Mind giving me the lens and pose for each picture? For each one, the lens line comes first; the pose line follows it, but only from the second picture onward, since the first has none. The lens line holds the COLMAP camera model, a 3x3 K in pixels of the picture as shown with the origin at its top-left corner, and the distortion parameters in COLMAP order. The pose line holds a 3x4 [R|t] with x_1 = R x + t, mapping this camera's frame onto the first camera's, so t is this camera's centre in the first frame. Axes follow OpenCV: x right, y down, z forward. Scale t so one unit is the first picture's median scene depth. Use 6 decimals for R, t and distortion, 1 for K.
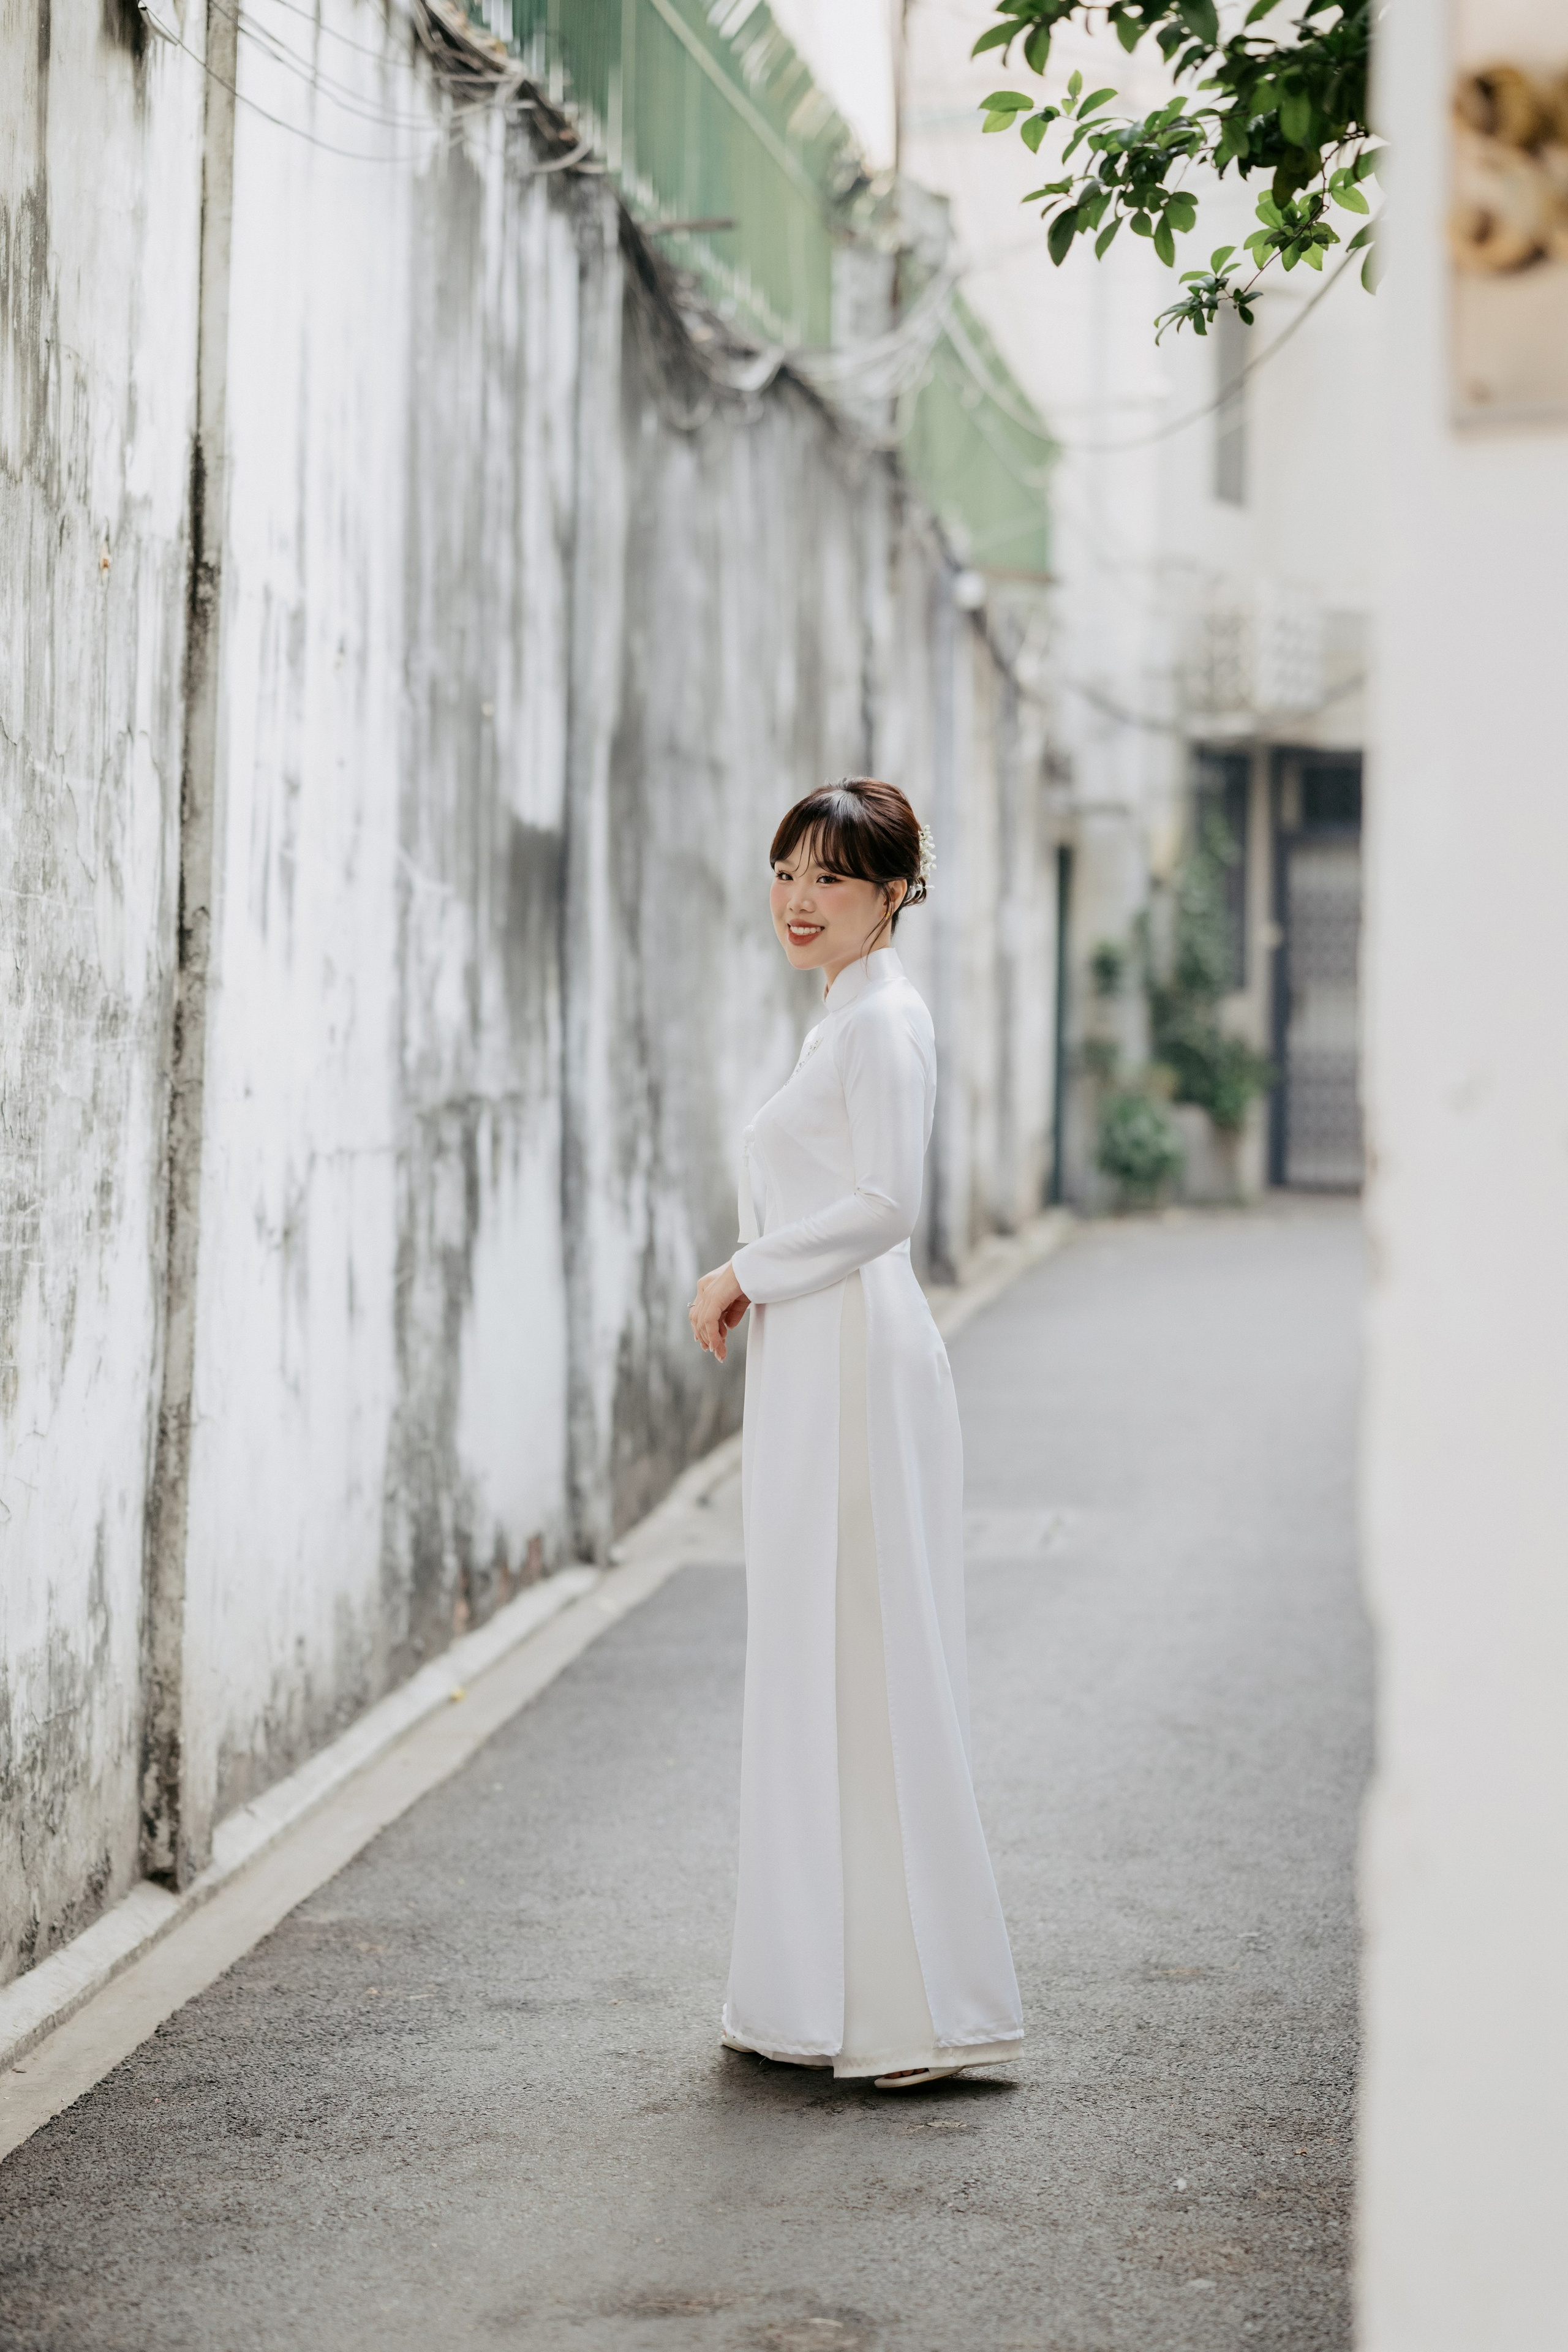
lens RADIAL K [[5775.1, 0, 784.0], [0, 5775.1, 1176.0], [0, 0, 1]] dist [-0.001187, -0.268354]
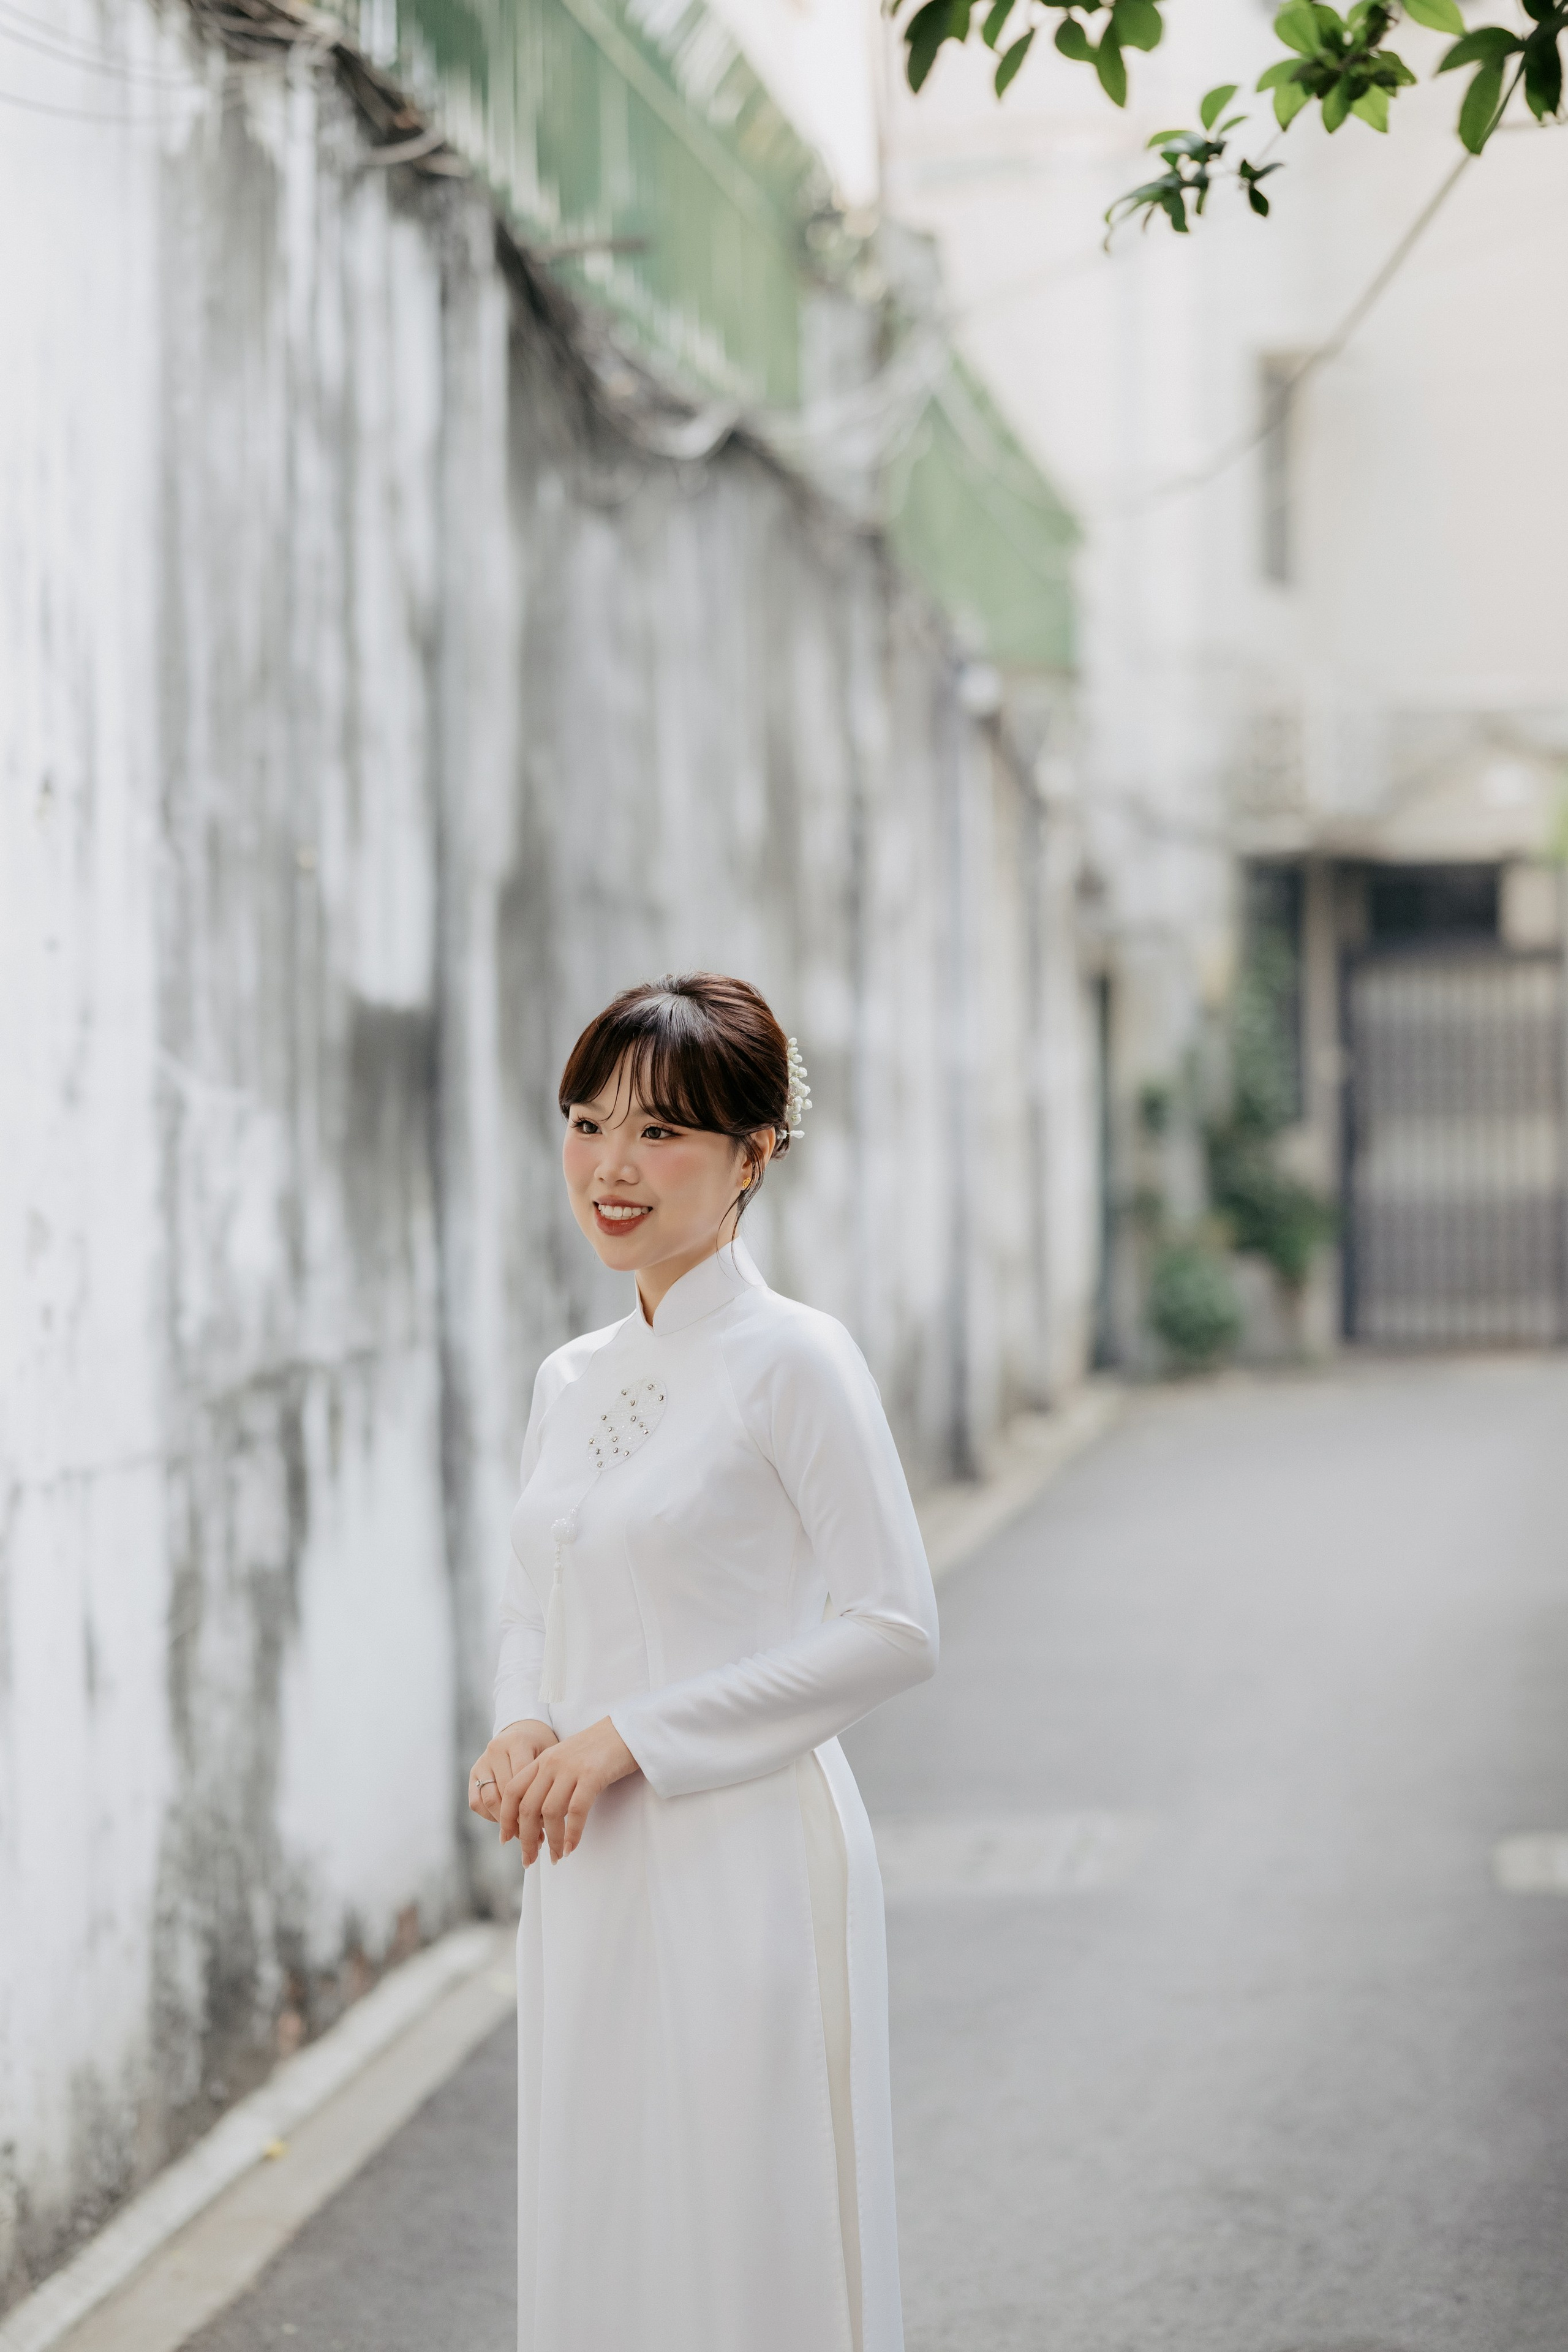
lens RADIAL K [[5948.7, 0, 782.3], [0, 5948.7, 1335.4], [0, 0, 1]] dist [-0.001948, -0.095872]
pose [[0.999645, -0.024744, -0.009922, 0.014675], [0.024798, 0.999678, 0.005371, -0.015936], [0.009786, -0.005615, 0.999936, 0.166171]]
